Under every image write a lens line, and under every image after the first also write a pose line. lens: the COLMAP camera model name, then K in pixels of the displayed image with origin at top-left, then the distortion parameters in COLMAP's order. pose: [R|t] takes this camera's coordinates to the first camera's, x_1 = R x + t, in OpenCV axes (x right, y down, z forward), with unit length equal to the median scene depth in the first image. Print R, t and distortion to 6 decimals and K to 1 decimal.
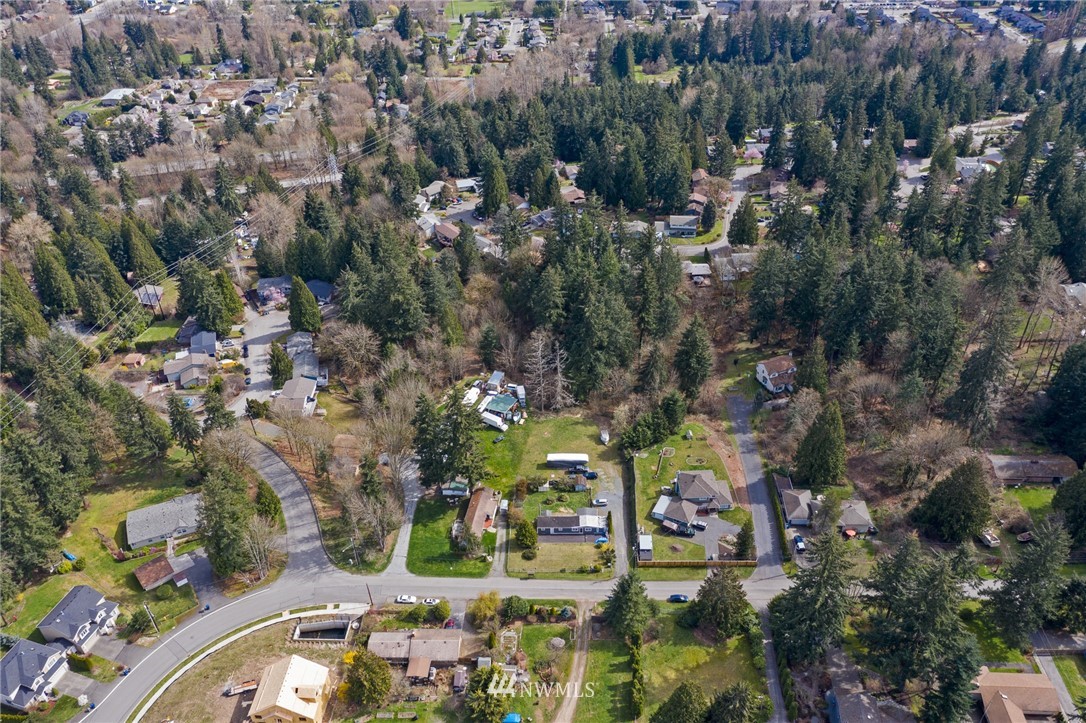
lens RADIAL K [[859.5, 0, 543.0], [0, 859.5, 361.5], [0, 0, 1]] dist [-0.010770, 0.005600]
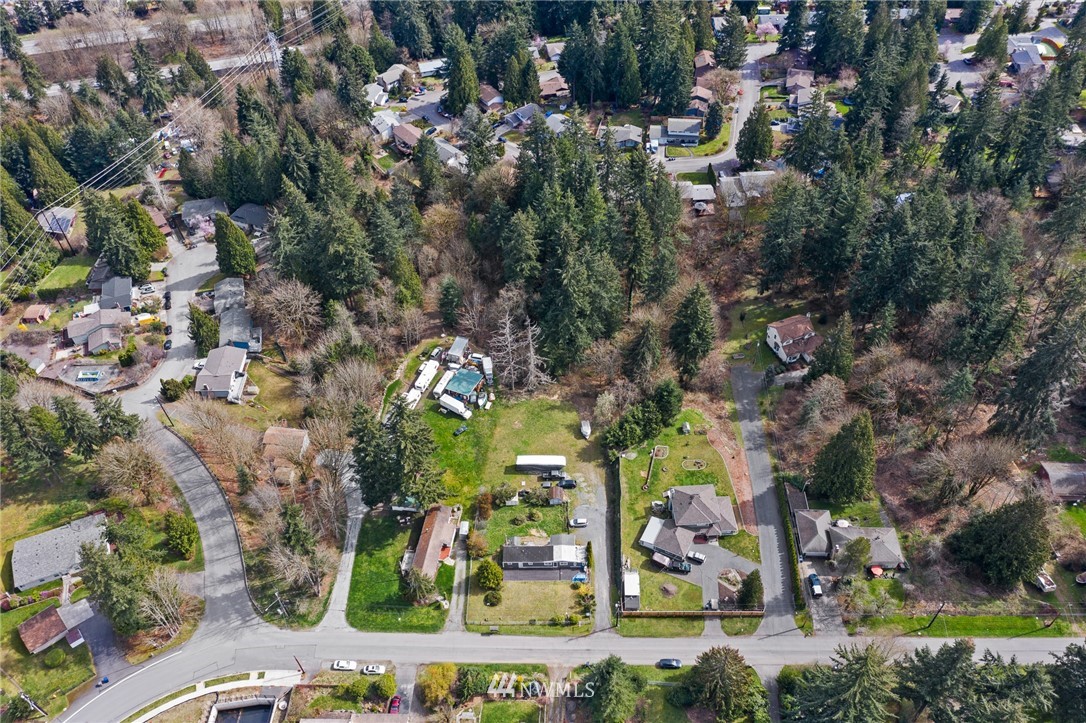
lens RADIAL K [[859.5, 0, 543.0], [0, 859.5, 361.5], [0, 0, 1]] dist [-0.010770, 0.005600]
pose [[0.999940, -0.008577, 0.006802, 0.025991], [0.007170, 0.982690, 0.185119, -0.140407], [-0.008273, -0.185059, 0.982693, 0.194313]]
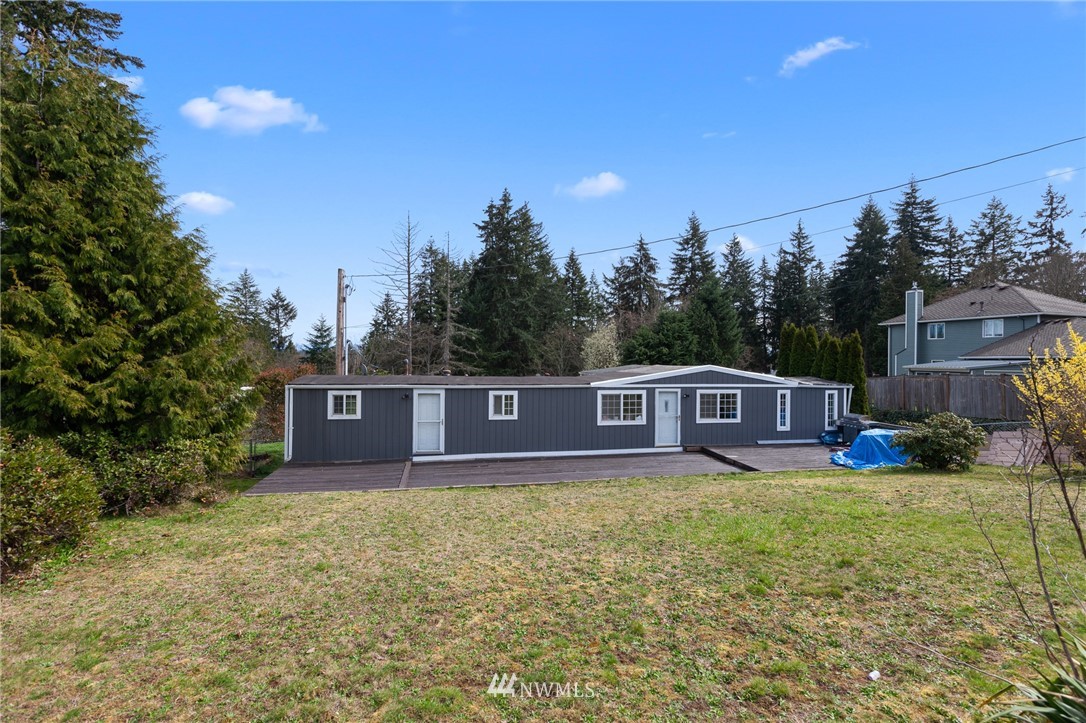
lens RADIAL K [[483.7, 0, 543.0], [0, 483.7, 361.5], [0, 0, 1]] dist [0.013634, 0.000117]
pose [[0.972784, 0.033484, 0.229283, 0.009367], [0.105991, 0.815615, -0.568804, 0.208503], [-0.206053, 0.577625, 0.789868, 0.861940]]
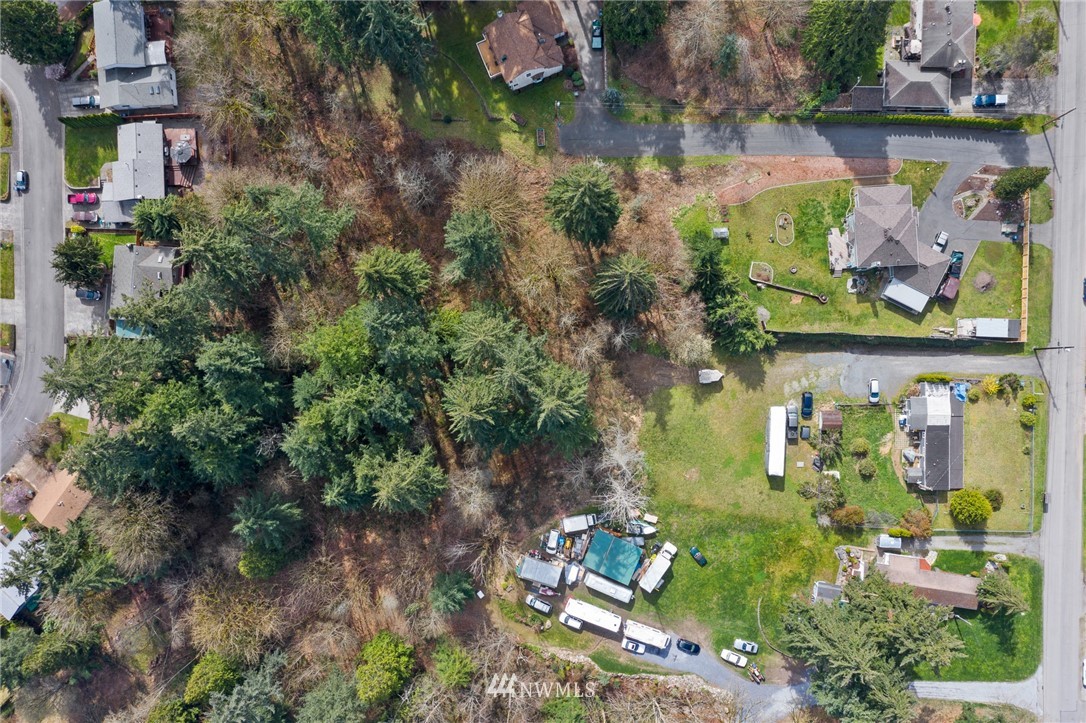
lens RADIAL K [[859.5, 0, 543.0], [0, 859.5, 361.5], [0, 0, 1]] dist [-0.010770, 0.005600]
pose [[-0.014563, -0.999438, 0.030192, 0.069371], [0.607977, 0.015121, 0.793811, -0.469449], [-0.793821, 0.029916, 0.607415, 0.772497]]
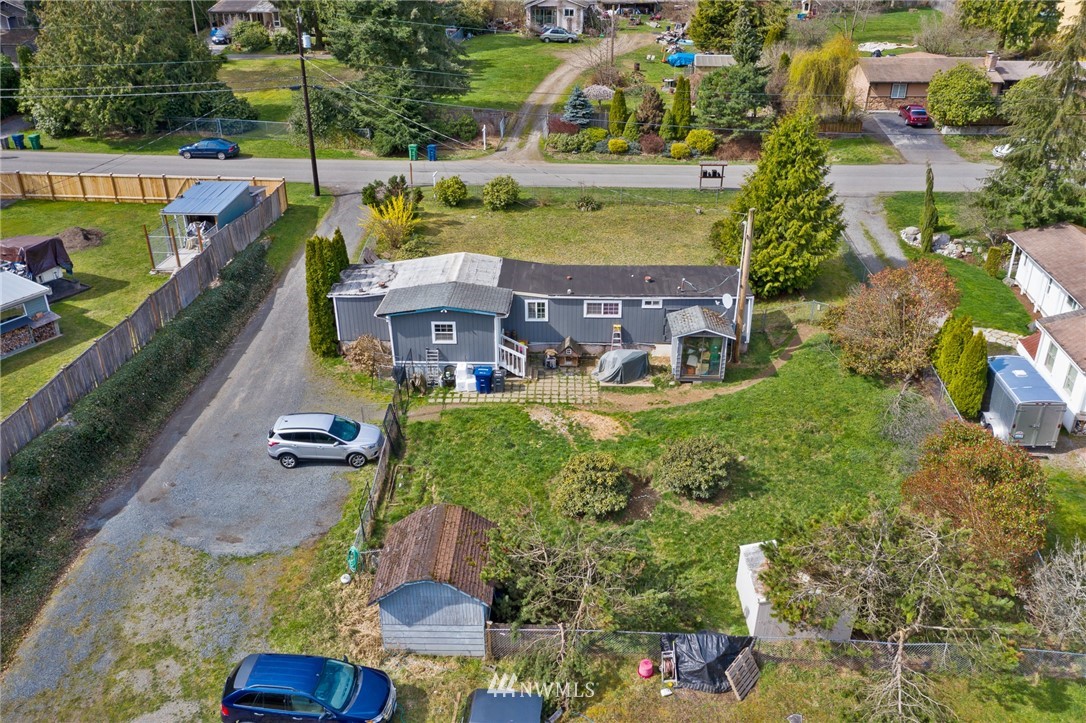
lens RADIAL K [[859.5, 0, 543.0], [0, 859.5, 361.5], [0, 0, 1]] dist [-0.010770, 0.005600]
pose [[-0.999492, 0.019837, 0.024958, 0.027403], [0.031391, 0.475623, 0.879089, 0.038118], [0.005568, 0.879425, -0.476004, 1.008154]]
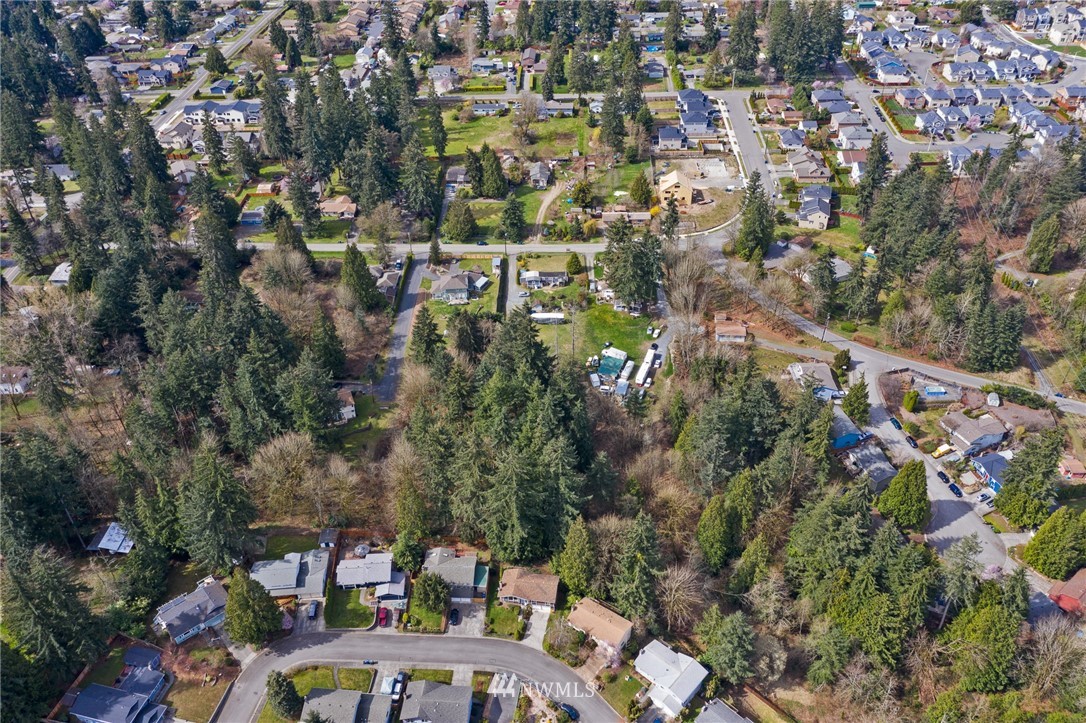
lens RADIAL K [[859.5, 0, 543.0], [0, 859.5, 361.5], [0, 0, 1]] dist [-0.010770, 0.005600]
pose [[-0.998632, 0.052262, -0.001590, 0.041686], [0.014598, 0.307896, 0.951308, -1.077851], [0.050207, 0.949984, -0.308238, 1.467377]]
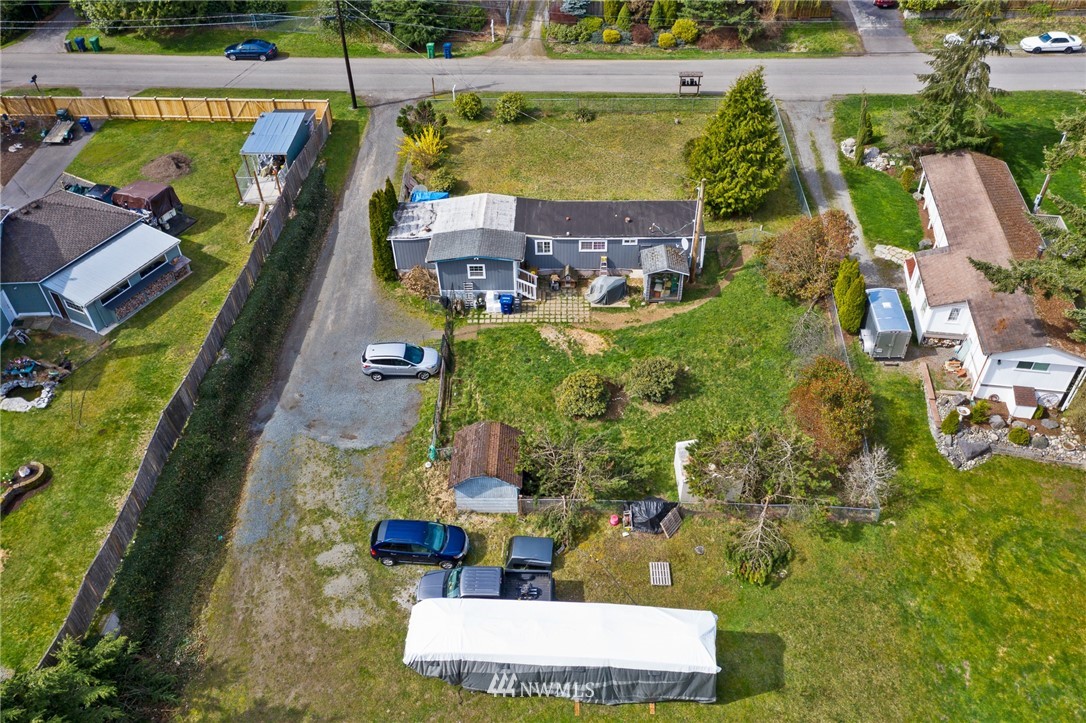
lens RADIAL K [[859.5, 0, 543.0], [0, 859.5, 361.5], [0, 0, 1]] dist [-0.010770, 0.005600]
pose [[-0.998878, 0.028899, 0.037513, 0.025447], [0.042988, 0.221172, 0.974287, -0.025508], [0.019859, 0.974807, -0.222166, 0.999261]]
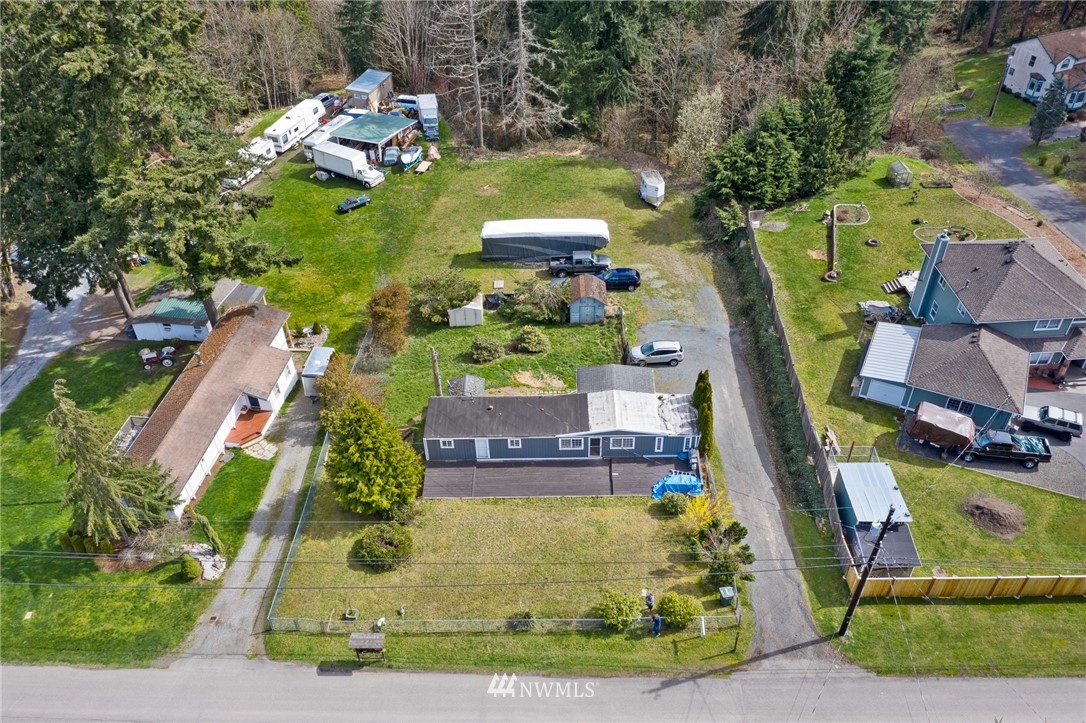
lens RADIAL K [[859.5, 0, 543.0], [0, 859.5, 361.5], [0, 0, 1]] dist [-0.010770, 0.005600]
pose [[0.999887, -0.009873, 0.011364, 0.023865], [0.008992, 0.997135, 0.075102, 0.138452], [-0.012073, -0.074991, 0.997111, 0.680694]]
